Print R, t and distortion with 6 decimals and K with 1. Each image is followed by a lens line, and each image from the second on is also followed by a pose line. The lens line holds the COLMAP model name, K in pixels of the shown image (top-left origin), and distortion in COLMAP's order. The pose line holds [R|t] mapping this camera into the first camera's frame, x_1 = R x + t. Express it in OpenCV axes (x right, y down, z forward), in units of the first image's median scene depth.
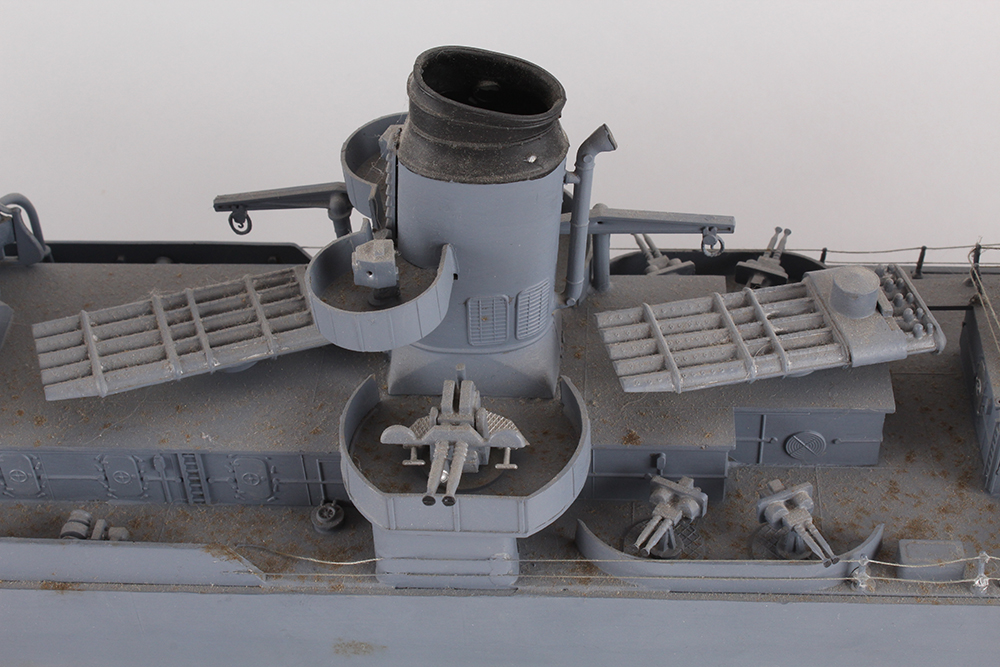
lens RADIAL K [[1636.5, 0, 498.8], [0, 1636.5, 335.3], [0, 0, 1]] dist [0.005400, 0.000000]
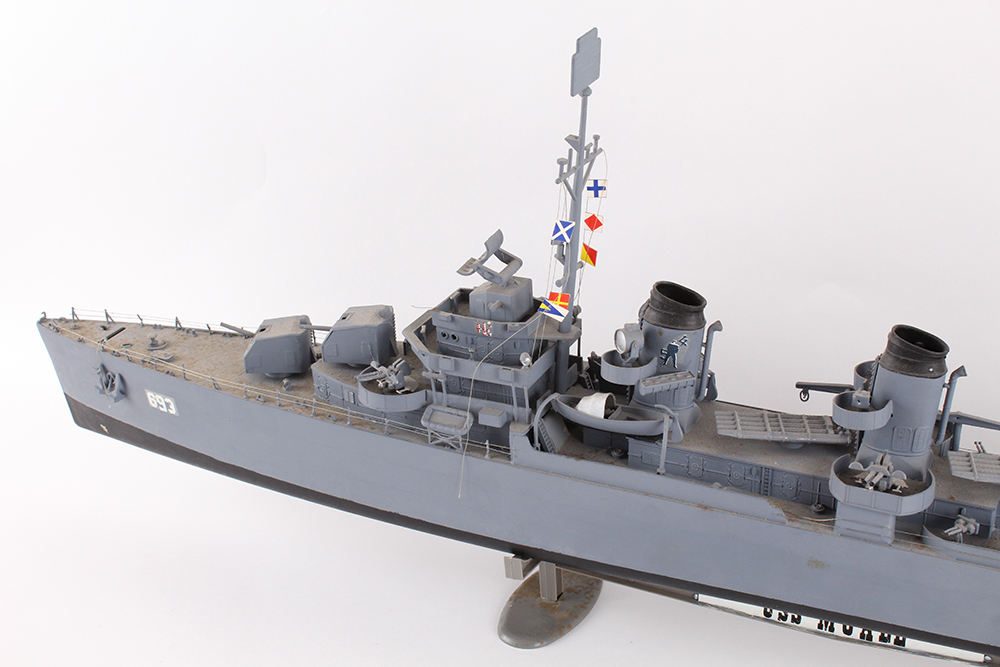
lens RADIAL K [[1513.5, 0, 494.2], [0, 1513.5, 329.5], [0, 0, 1]] dist [-0.042260, 0.000000]
pose [[0.928694, 0.180816, -0.323778, 0.129925], [-0.272152, 0.925379, -0.263830, 0.607459], [0.251913, 0.333135, 0.908604, -1.270010]]
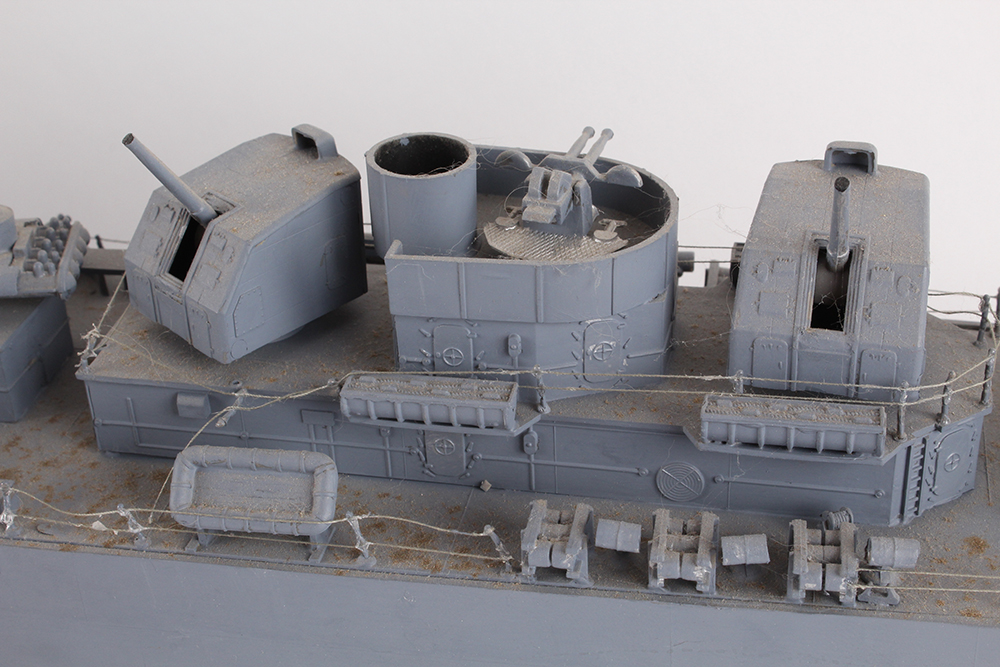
lens RADIAL K [[1636.5, 0, 503.4], [0, 1636.5, 330.3], [0, 0, 1]] dist [0.005400, 0.000000]
pose [[0.990949, 0.070584, -0.114186, 0.649609], [-0.091733, 0.977077, -0.192110, 0.193390], [0.098009, 0.200846, 0.974708, 0.116606]]
